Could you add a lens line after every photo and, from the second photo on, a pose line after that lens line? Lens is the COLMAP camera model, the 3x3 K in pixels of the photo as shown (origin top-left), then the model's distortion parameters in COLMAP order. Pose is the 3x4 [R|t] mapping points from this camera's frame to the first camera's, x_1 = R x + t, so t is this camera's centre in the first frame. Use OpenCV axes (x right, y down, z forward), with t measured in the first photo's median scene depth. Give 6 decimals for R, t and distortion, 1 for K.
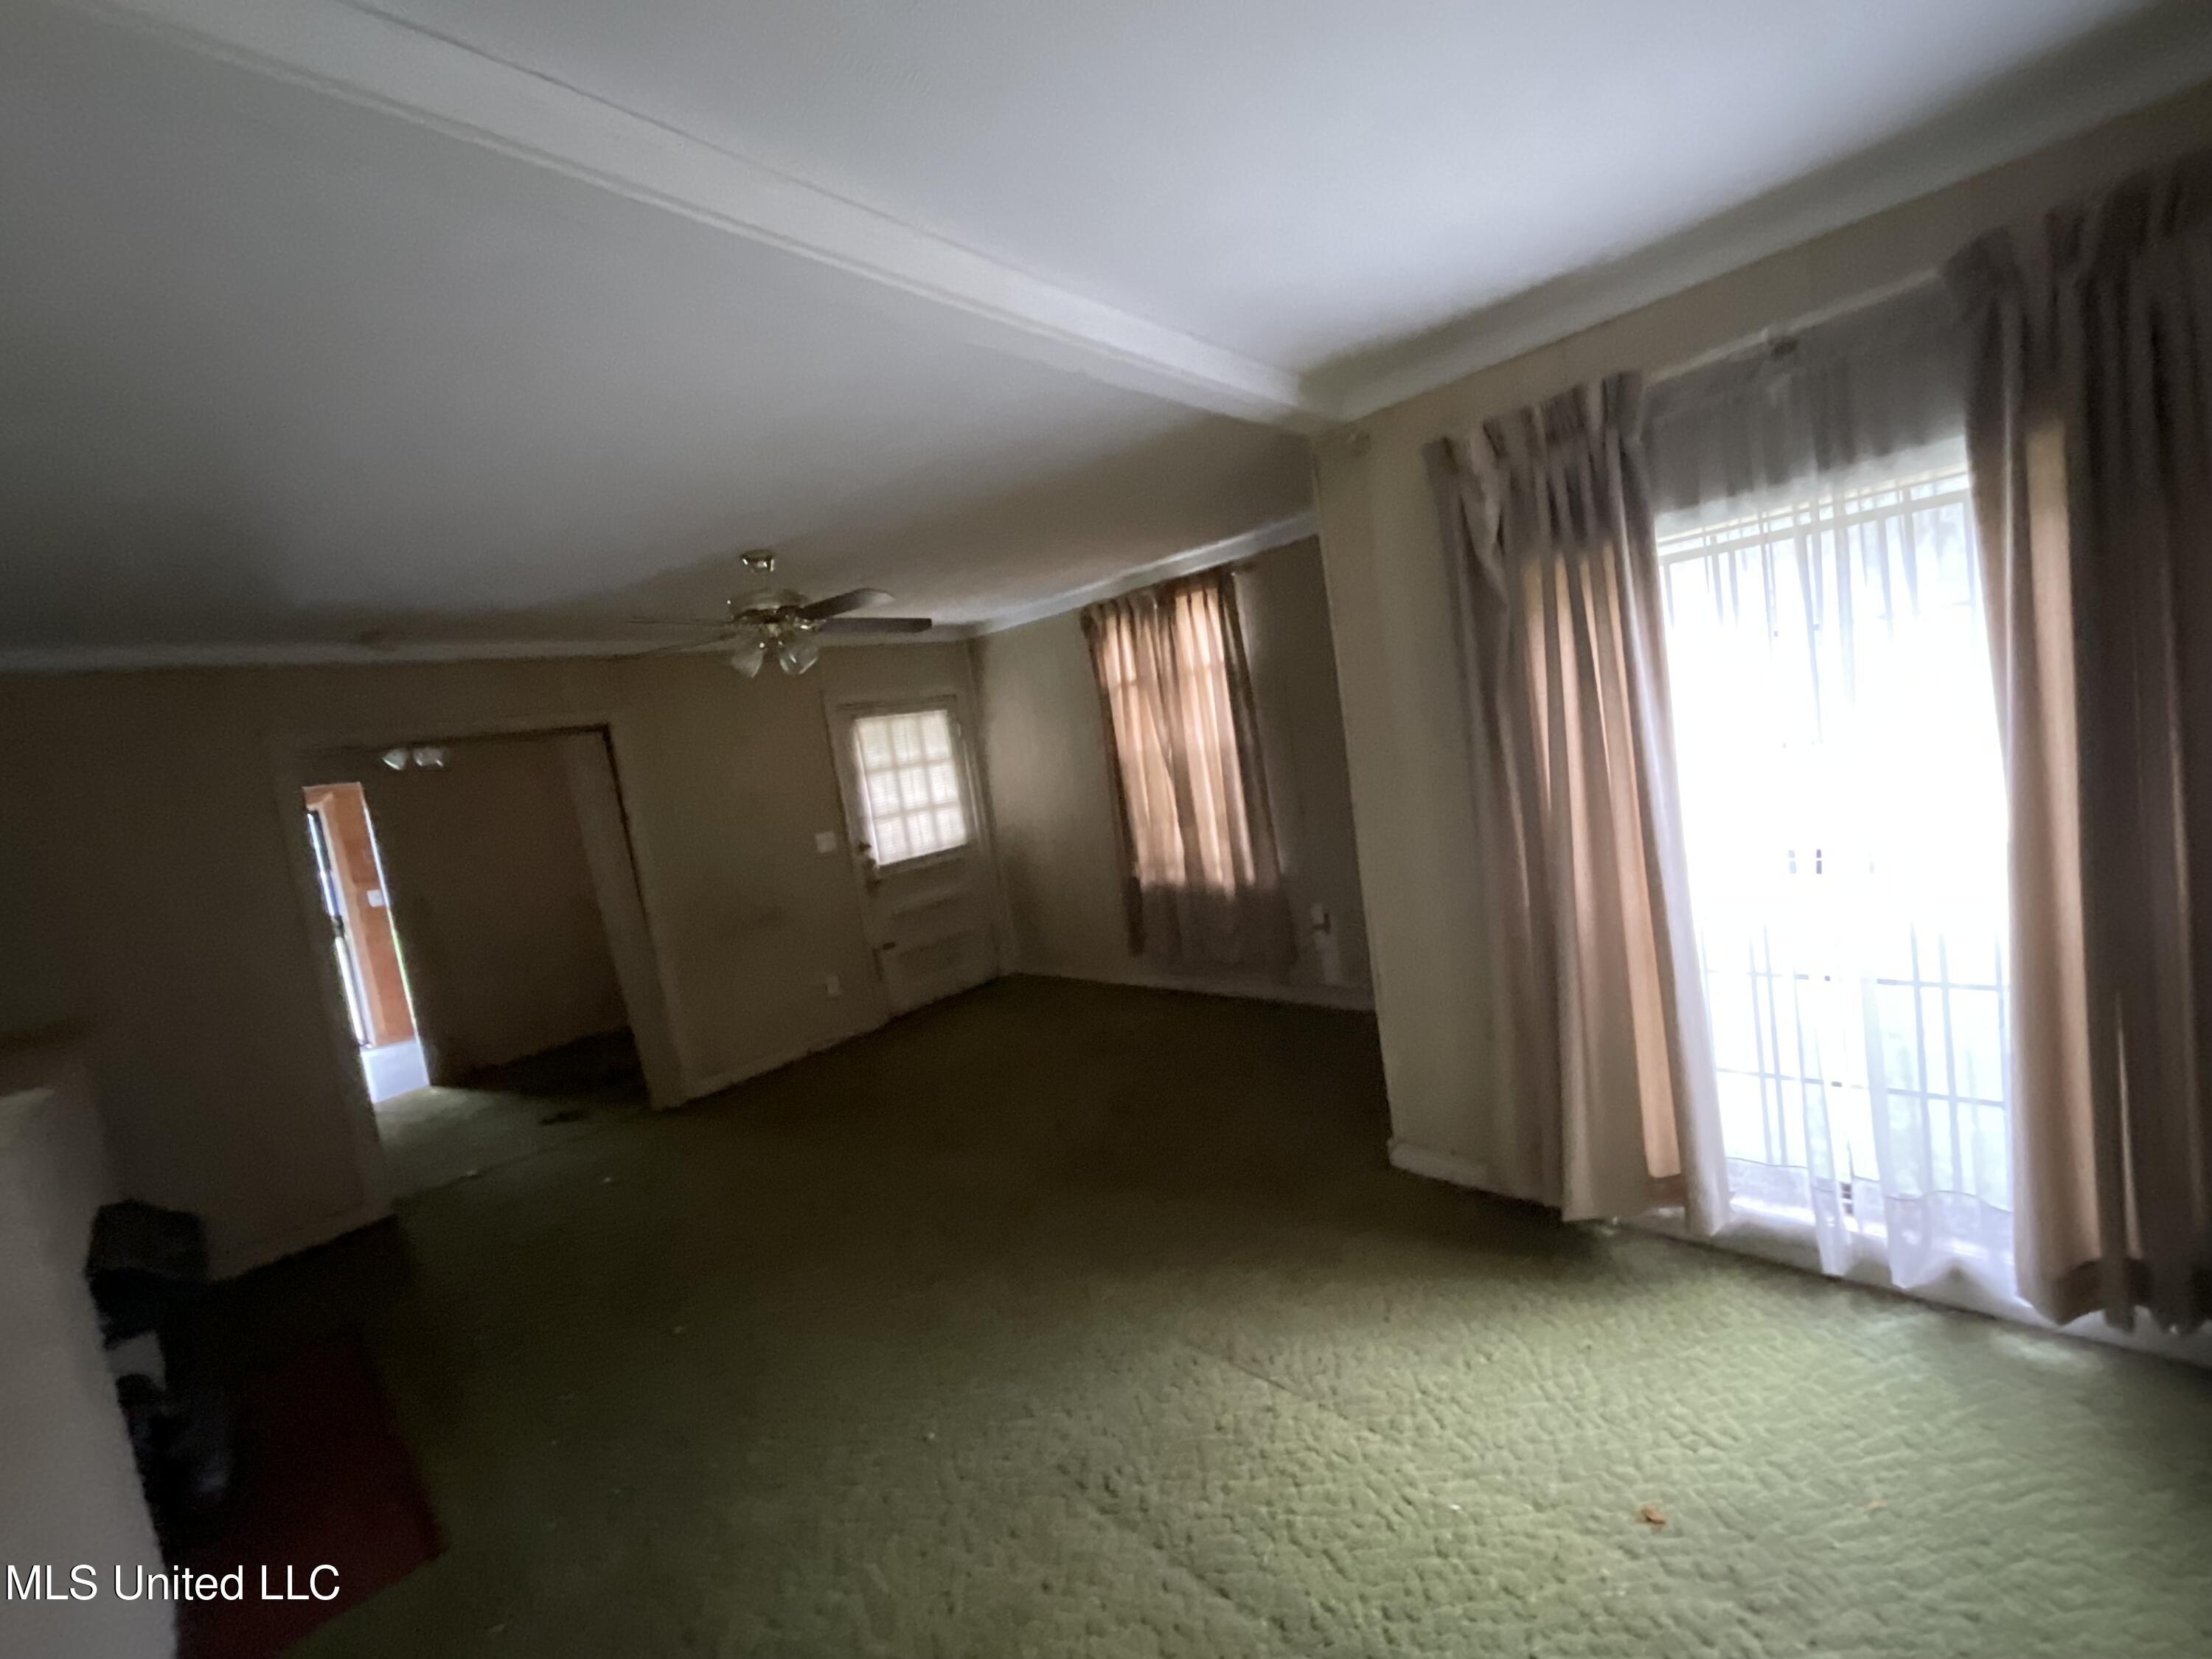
lens RADIAL K [[886.6, 0, 1106.0], [0, 886.6, 829.5], [0, 0, 1]] dist [-0.000098, -0.000184]
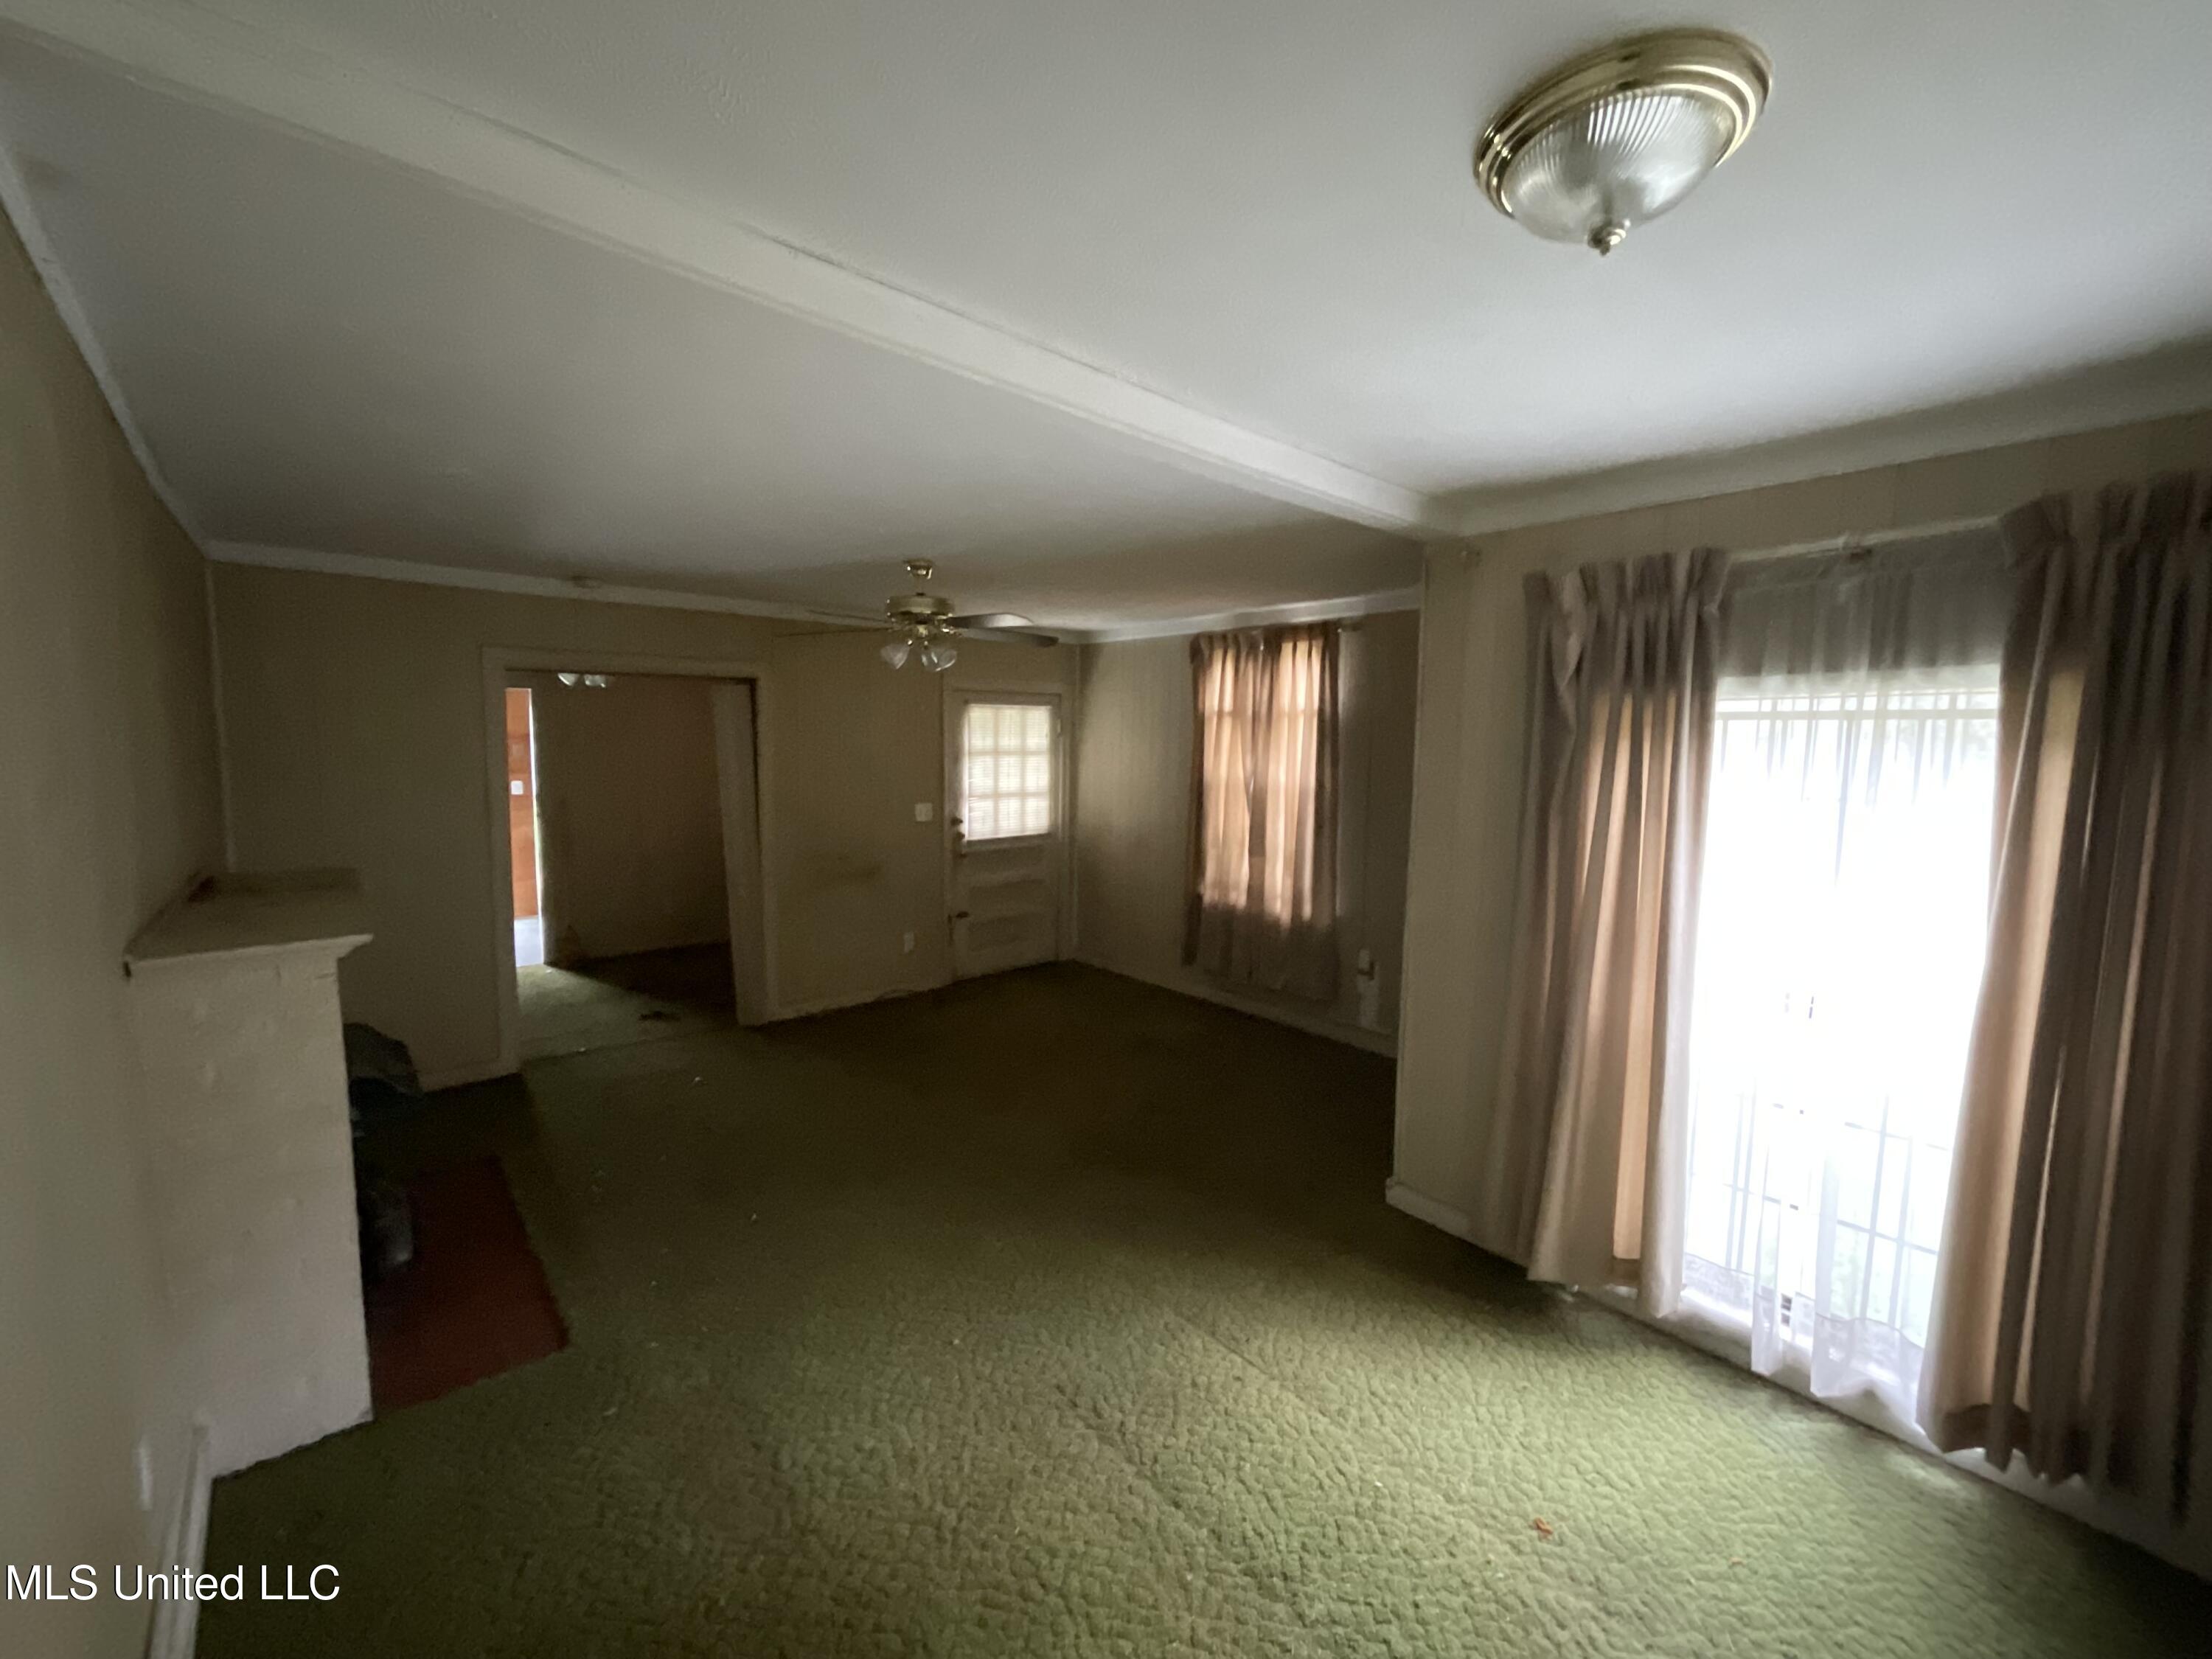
lens RADIAL K [[879.8, 0, 1112.8], [0, 879.8, 832.1], [0, 0, 1]] dist [0.000328, 0.000252]
pose [[0.982774, 0.171216, -0.069565, -0.021914], [-0.170417, 0.985220, 0.017316, -0.050978], [0.071502, -0.005163, 0.997427, -0.162716]]
